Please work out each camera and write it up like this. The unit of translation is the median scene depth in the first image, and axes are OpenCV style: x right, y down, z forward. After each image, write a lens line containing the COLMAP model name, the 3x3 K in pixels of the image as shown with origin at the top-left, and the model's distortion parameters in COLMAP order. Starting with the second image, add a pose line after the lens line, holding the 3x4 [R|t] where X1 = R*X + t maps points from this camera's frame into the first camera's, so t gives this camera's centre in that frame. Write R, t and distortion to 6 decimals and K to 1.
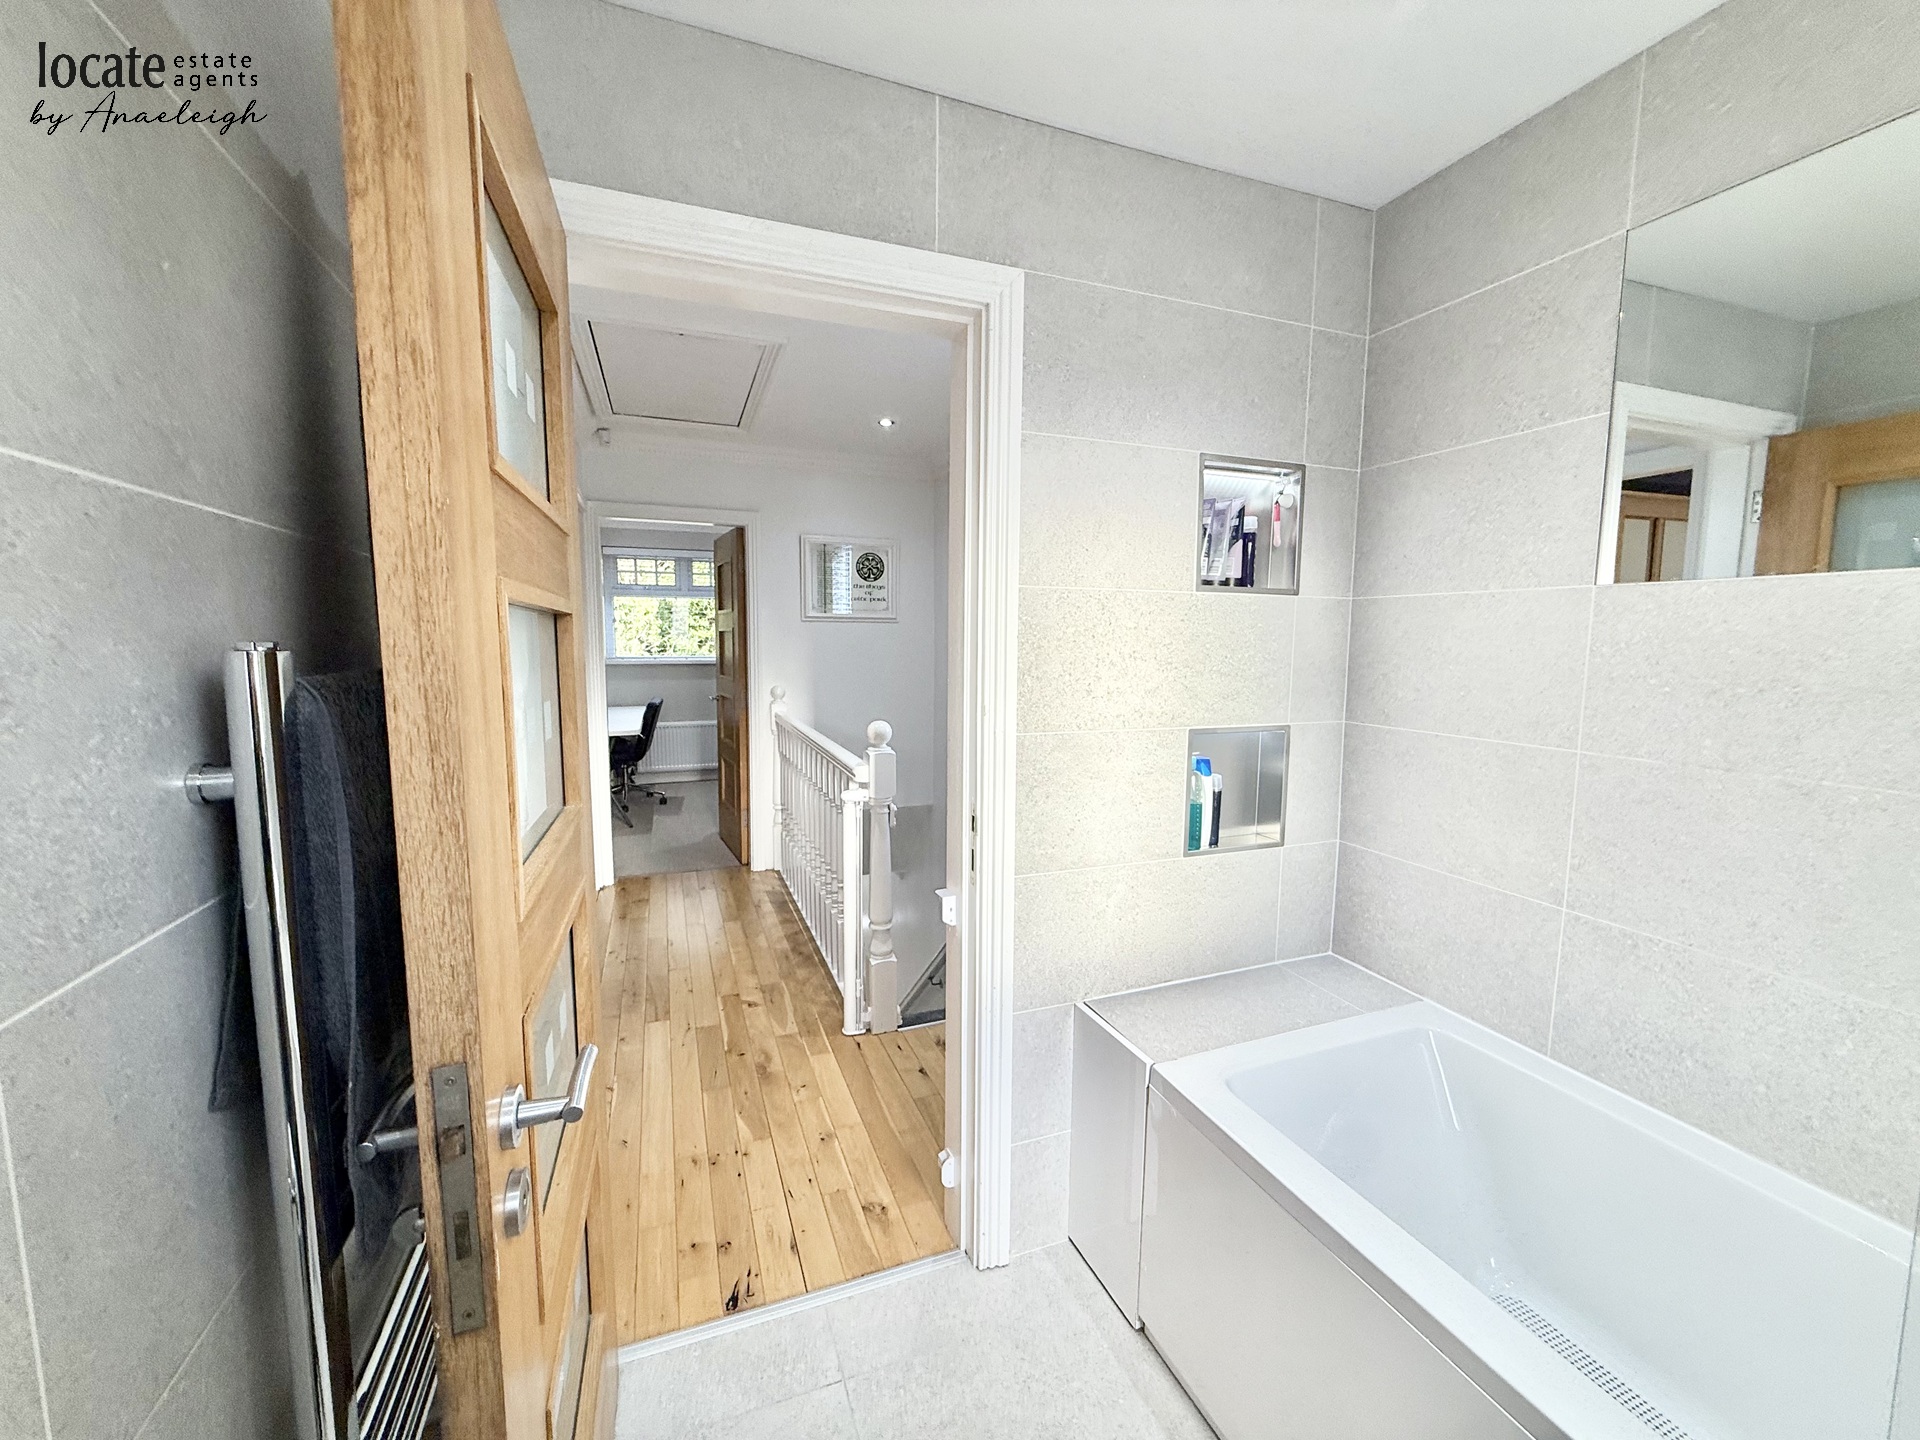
lens RADIAL K [[765.8, 0, 952.5], [0, 765.8, 721.1], [0, 0, 1]] dist [0.001486, -0.000126]
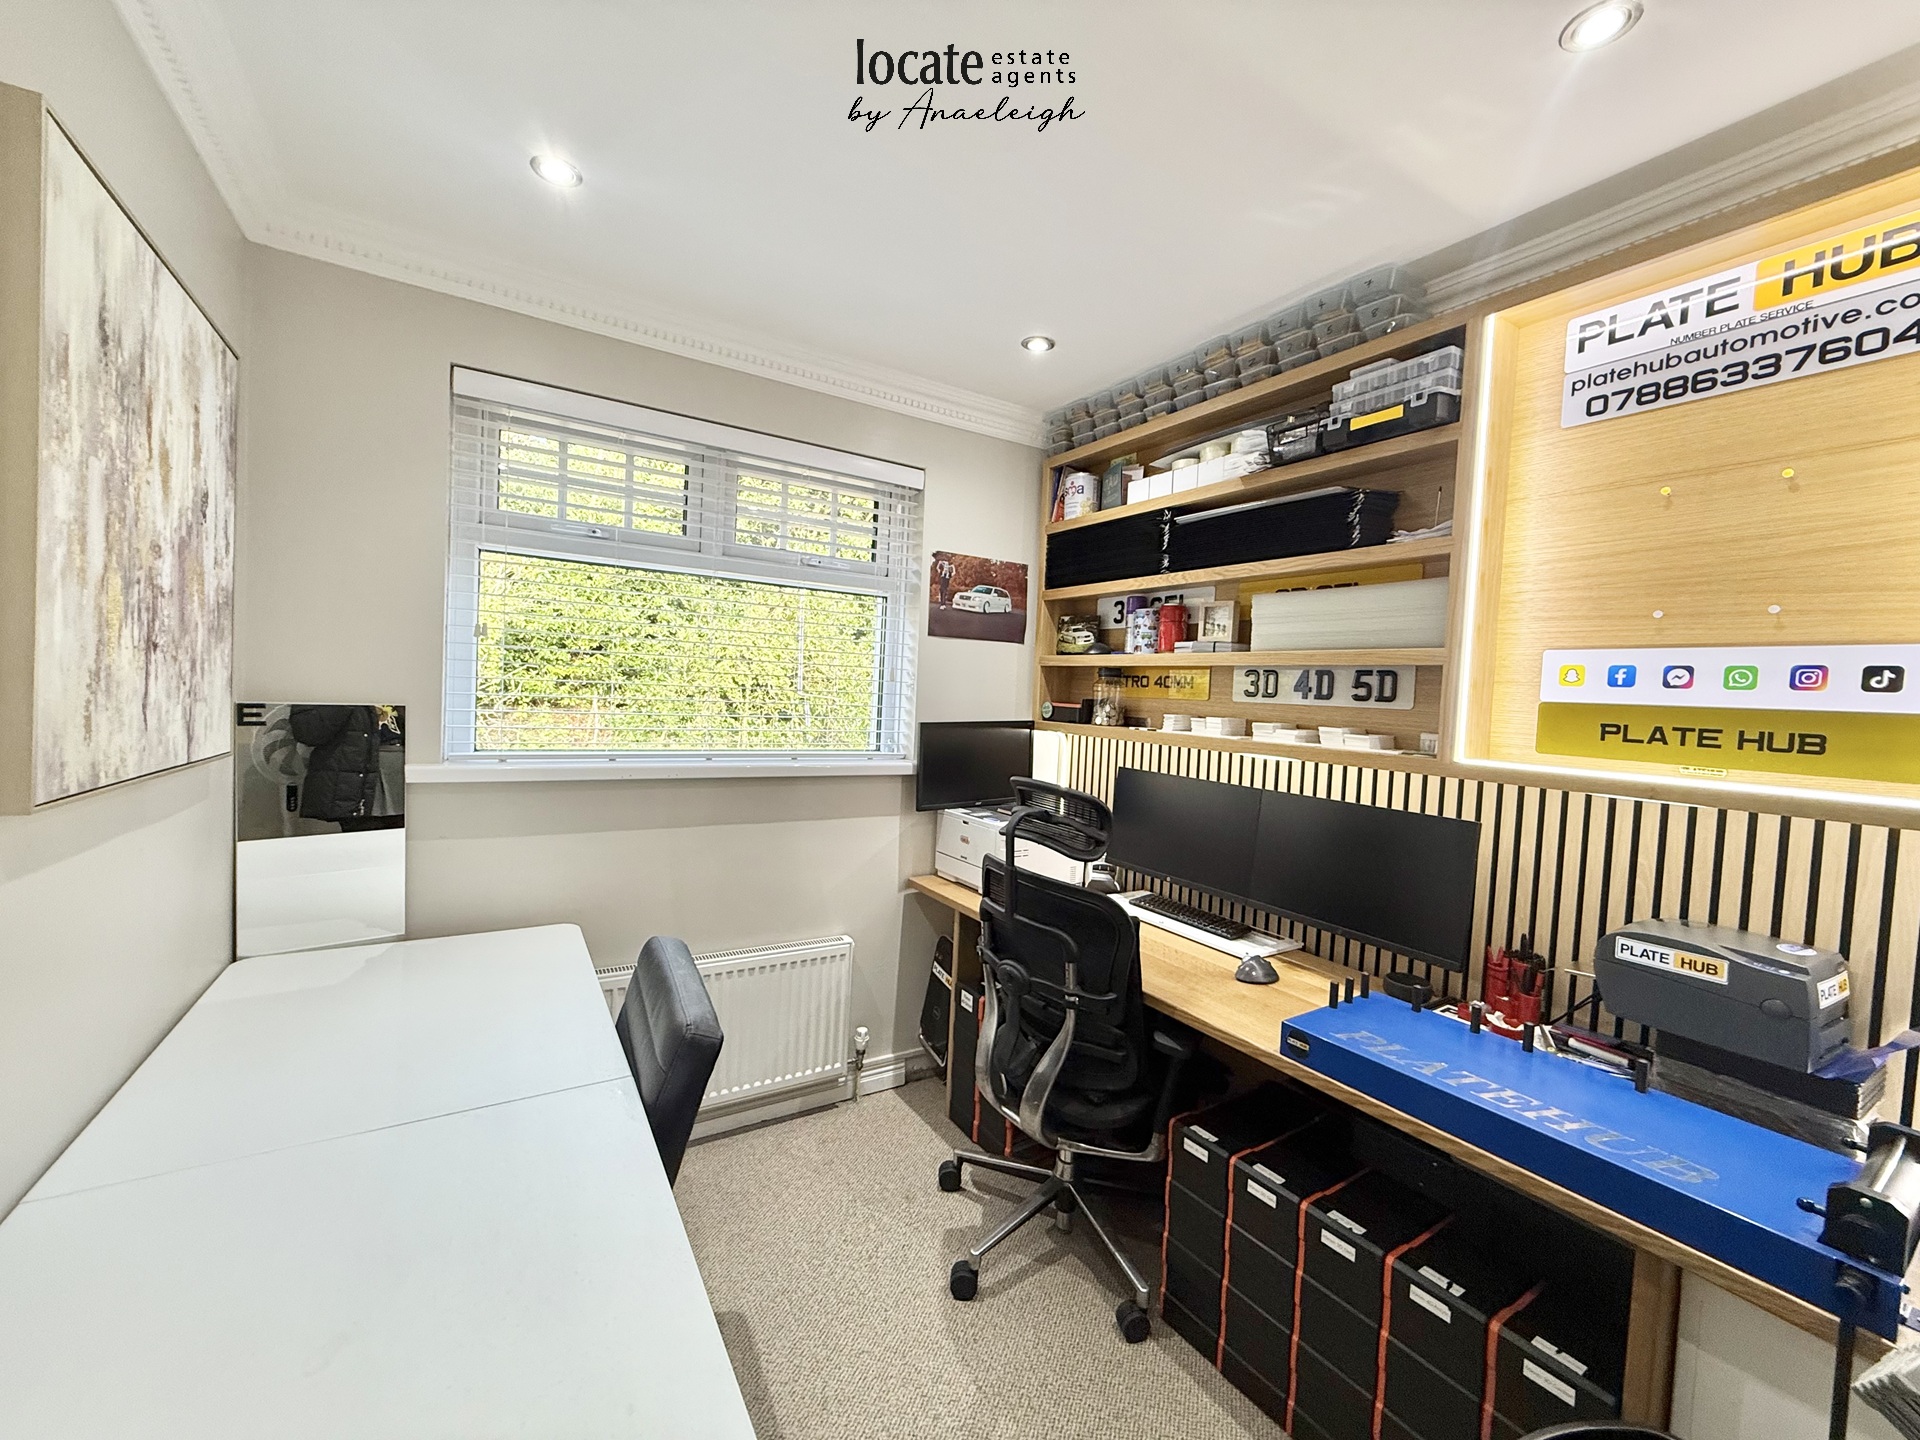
lens RADIAL K [[765.8, 0, 952.5], [0, 765.8, 721.1], [0, 0, 1]] dist [0.001486, -0.000126]
pose [[0.980672, 0.030839, 0.193213, -0.514160], [-0.018470, 0.997682, -0.065494, -0.128438], [-0.194785, 0.060660, 0.978969, 1.091241]]
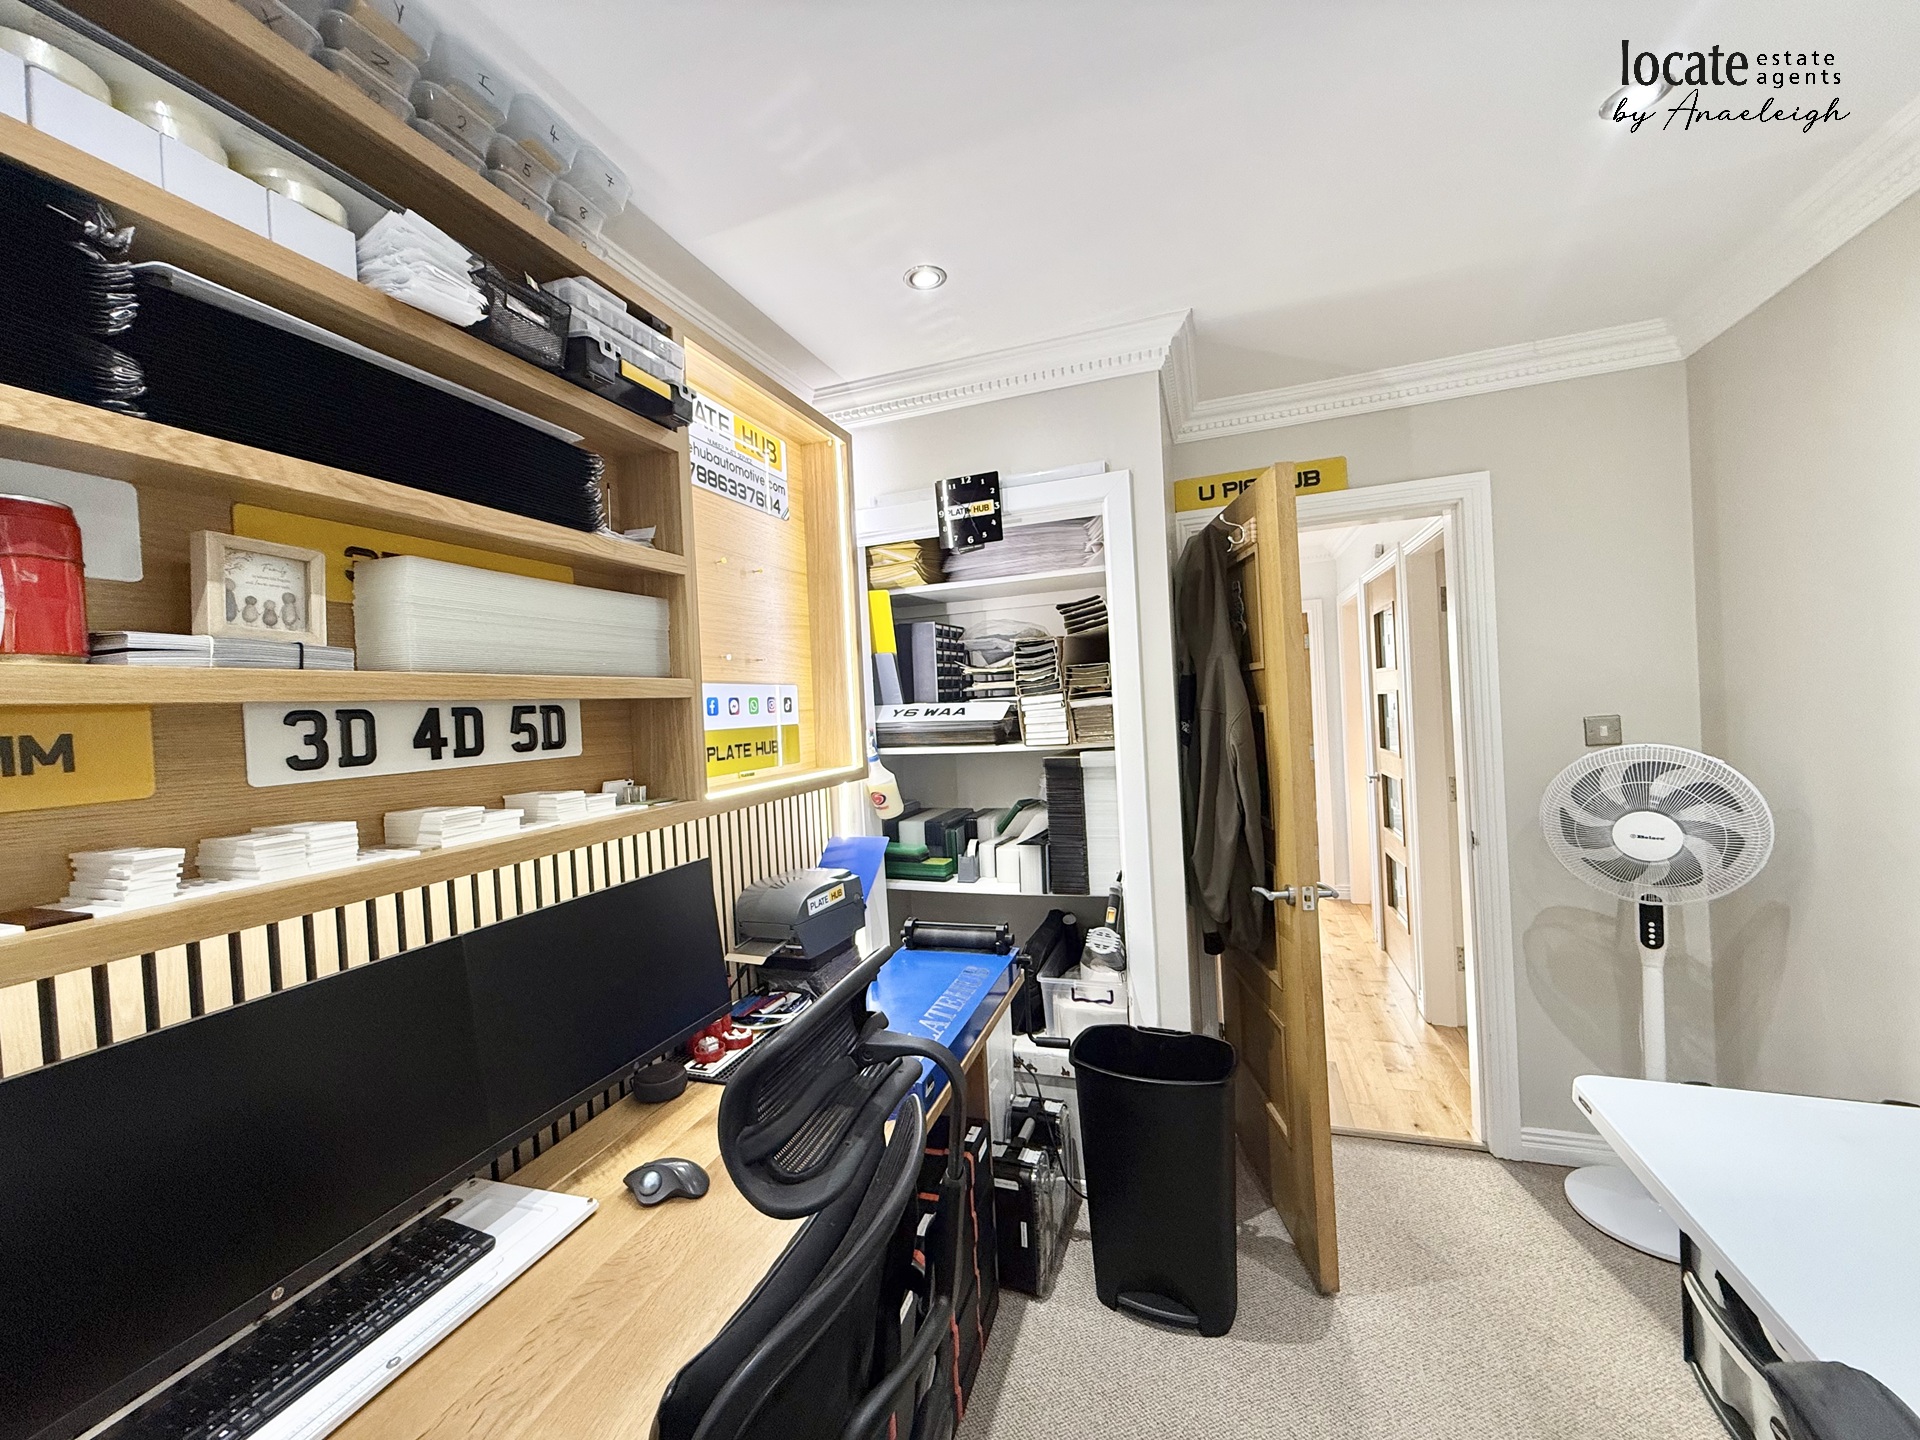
lens RADIAL K [[765.8, 0, 952.5], [0, 765.8, 721.1], [0, 0, 1]] dist [0.001486, -0.000126]
pose [[-0.765610, 0.026045, 0.642778, -0.516416], [0.122441, 0.986815, 0.105853, -0.276004], [-0.631545, 0.159745, -0.758704, 2.192085]]
